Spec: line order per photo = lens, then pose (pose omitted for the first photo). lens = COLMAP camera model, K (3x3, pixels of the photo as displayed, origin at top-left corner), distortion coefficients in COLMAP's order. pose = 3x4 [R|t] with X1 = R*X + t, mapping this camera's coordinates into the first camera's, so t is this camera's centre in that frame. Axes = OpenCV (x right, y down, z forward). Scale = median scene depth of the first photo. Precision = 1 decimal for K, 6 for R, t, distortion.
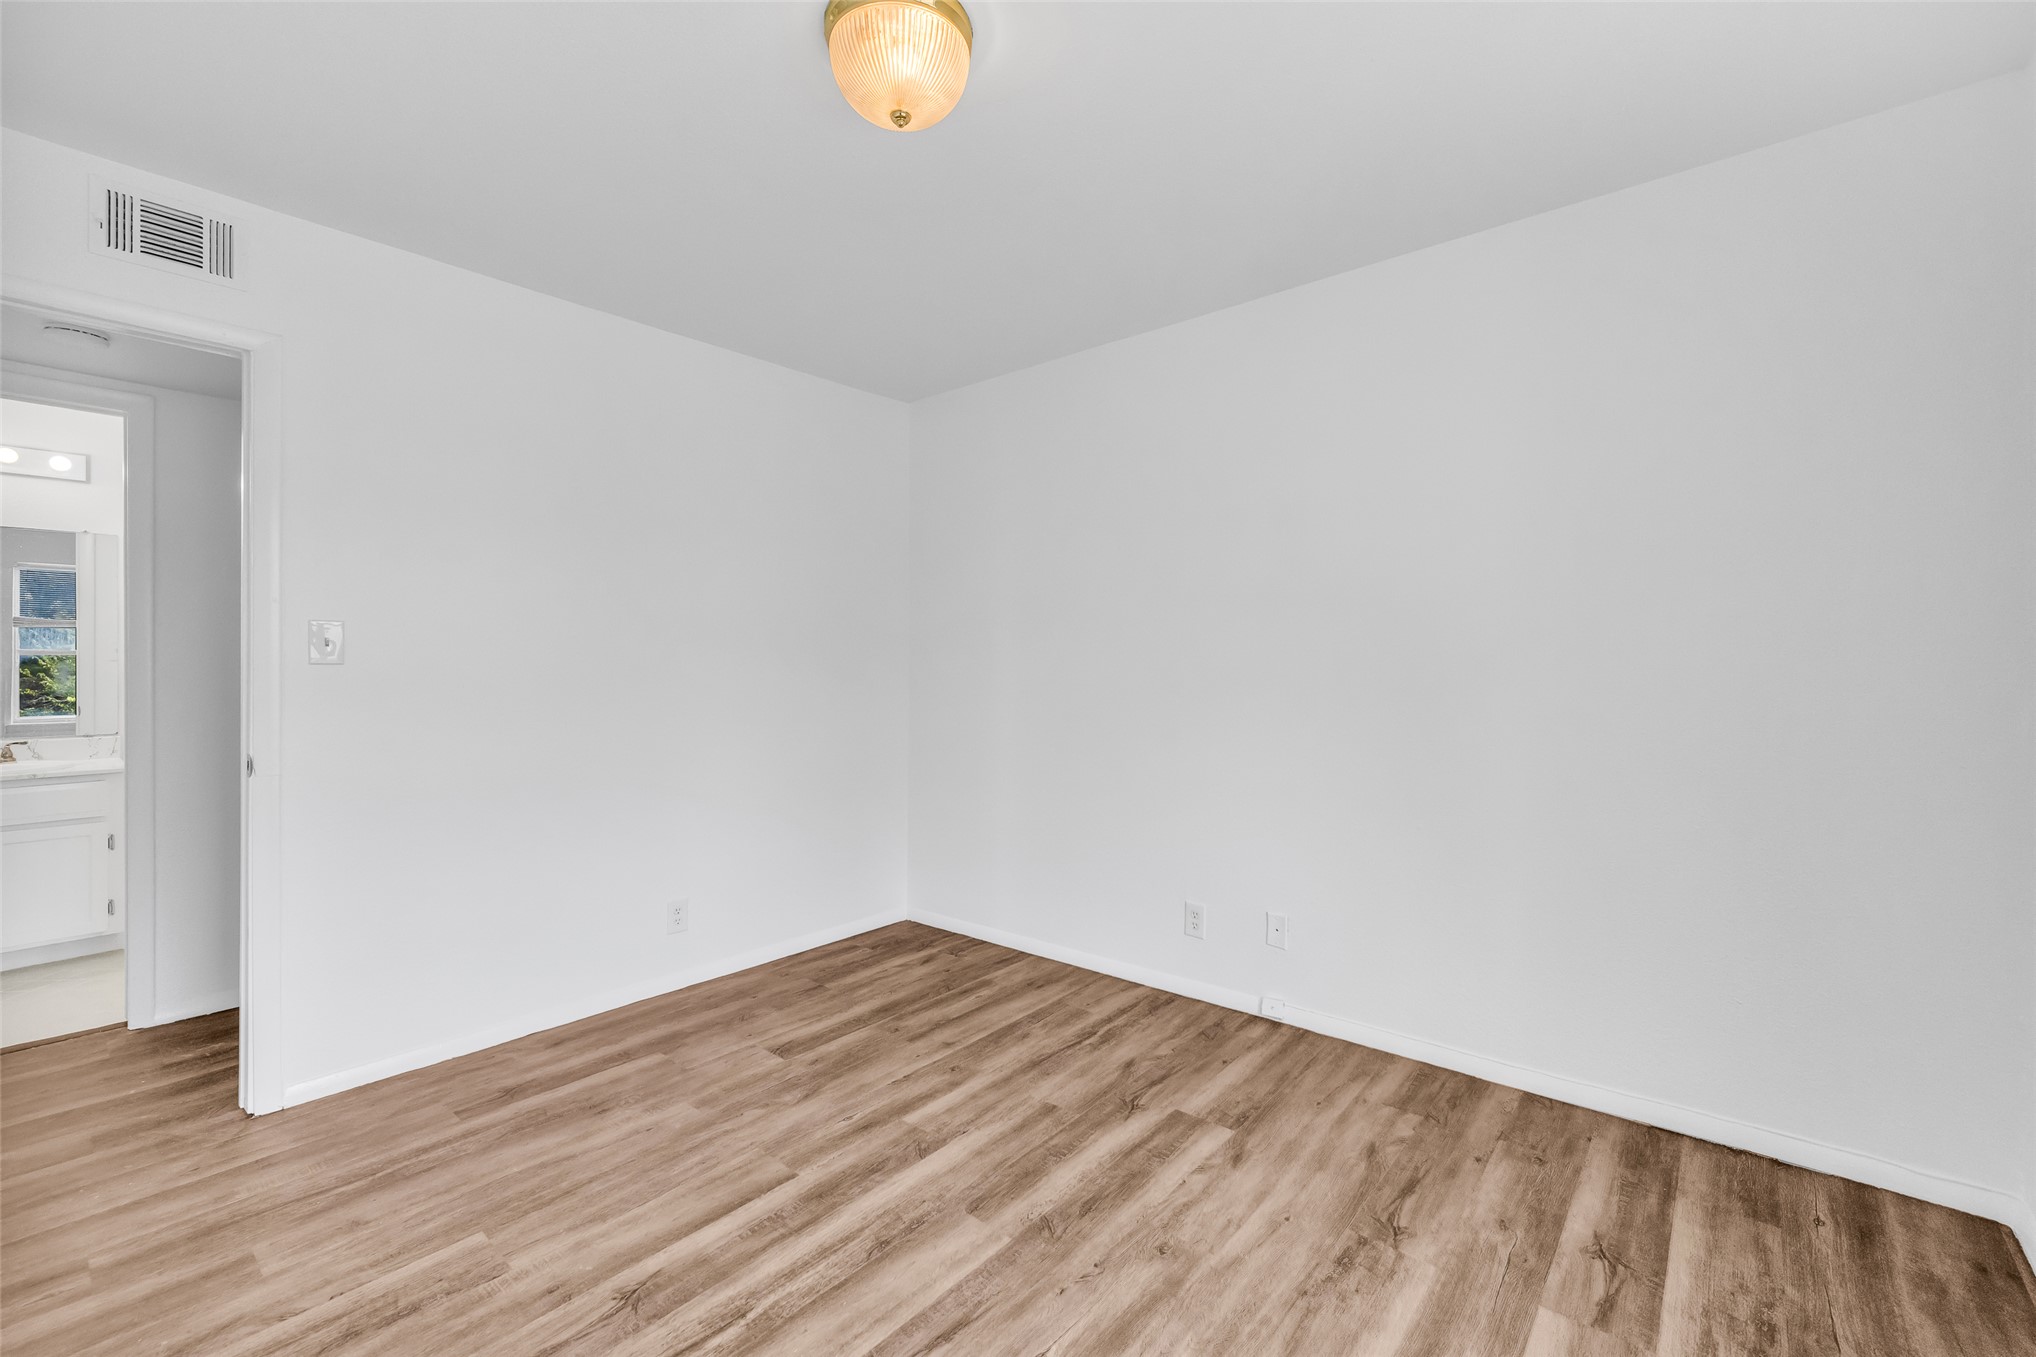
lens RADIAL K [[852.3, 0, 1015.1], [0, 852.3, 663.2], [0, 0, 1]] dist [0.000191, -0.000184]
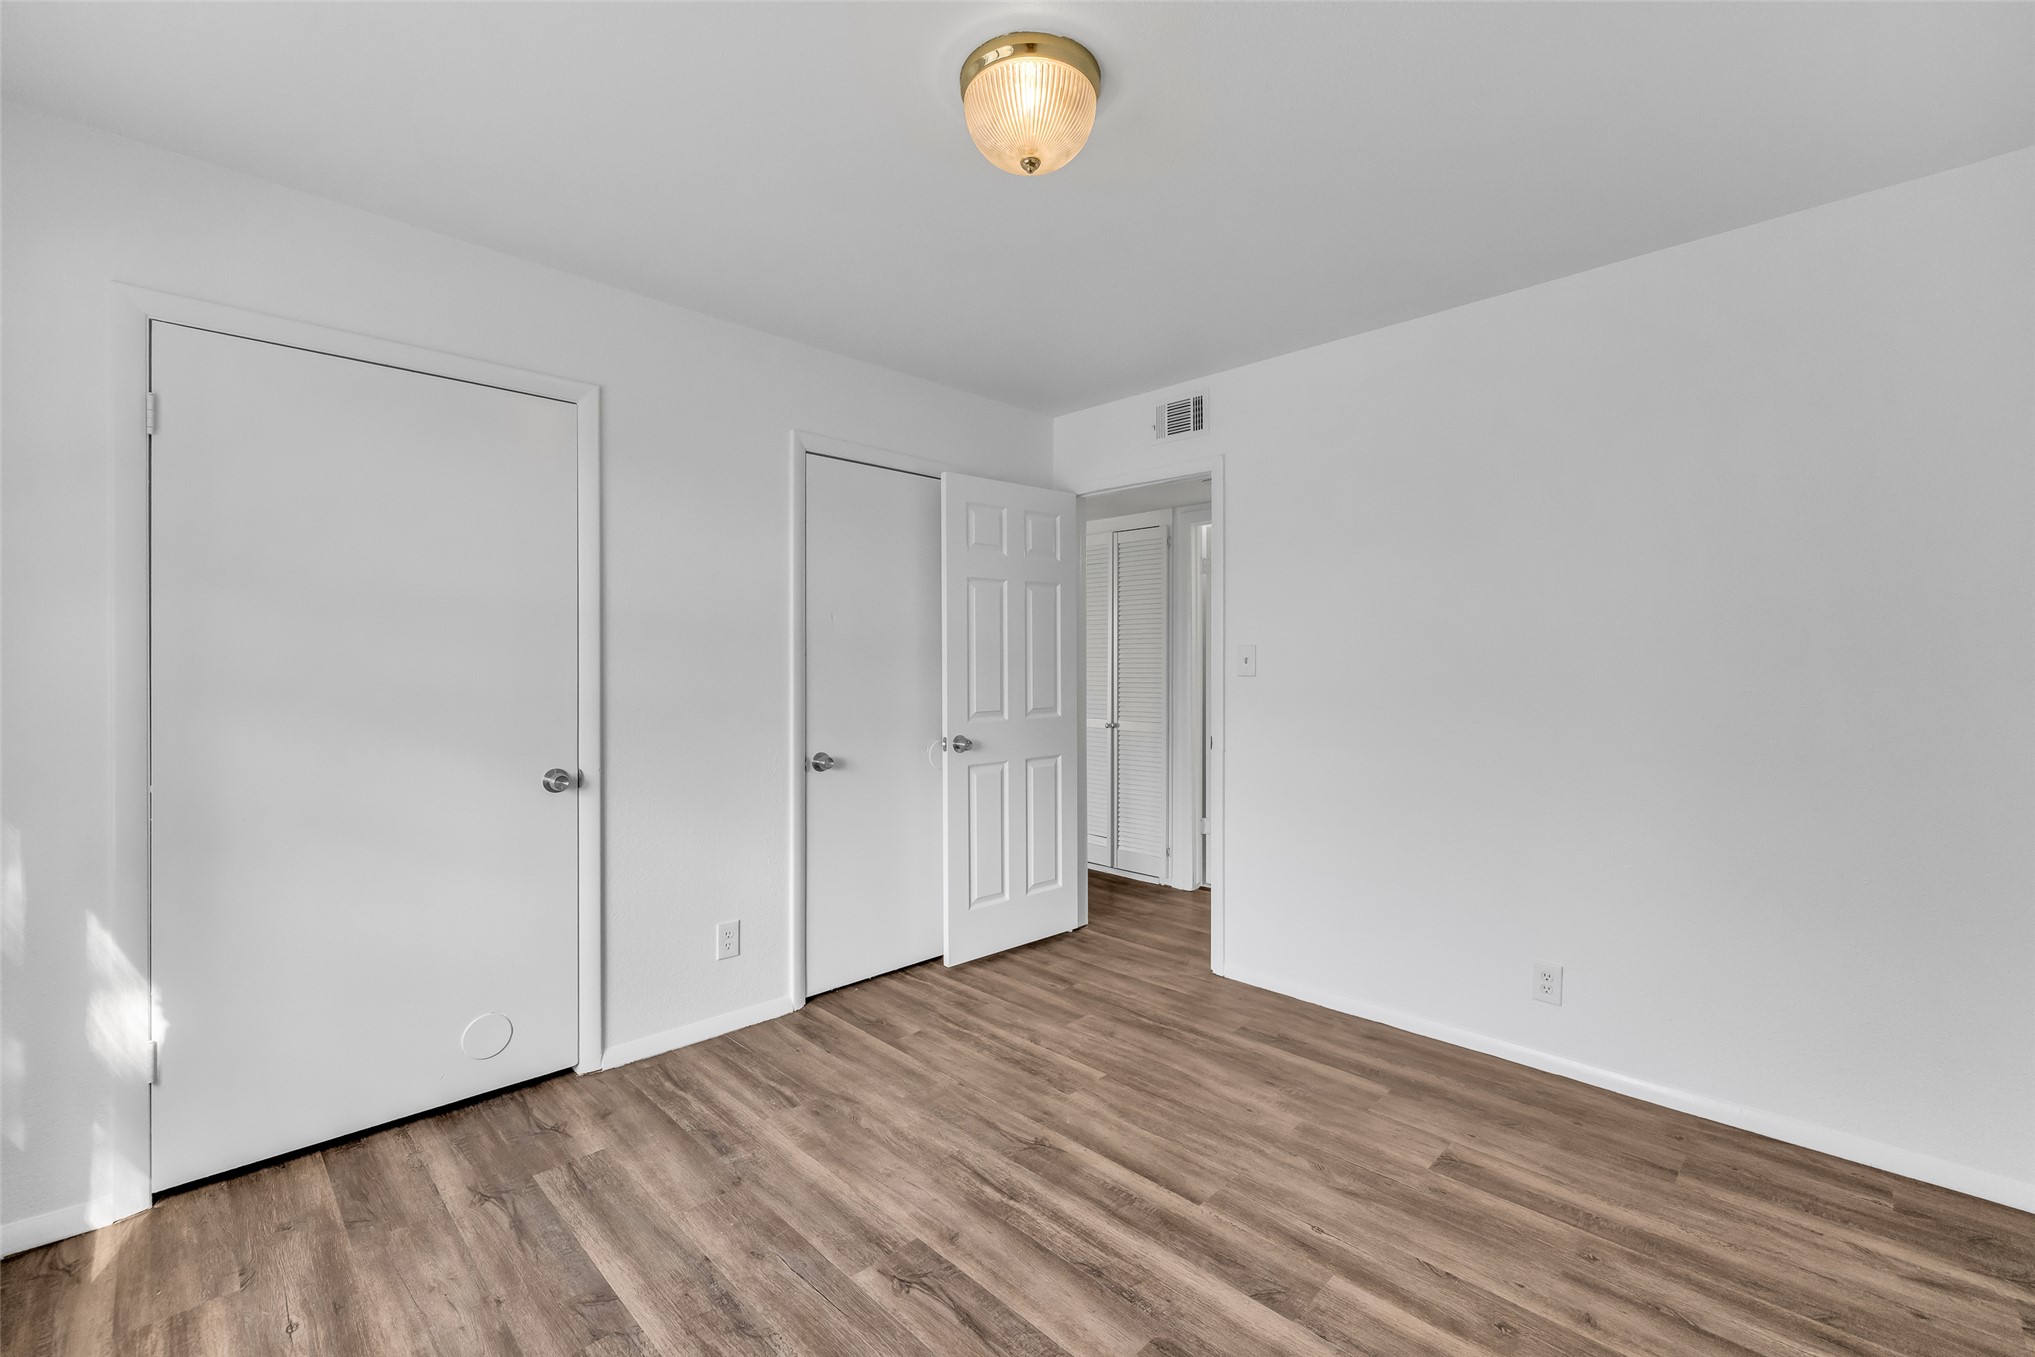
lens RADIAL K [[855.7, 0, 1017.9], [0, 855.7, 669.6], [0, 0, 1]] dist [-0.002456, -0.000001]
pose [[-0.080154, 0.002878, -0.996778, 0.661905], [0.001741, 0.999995, 0.002747, -0.014095], [0.996781, -0.001515, -0.080158, 0.784376]]
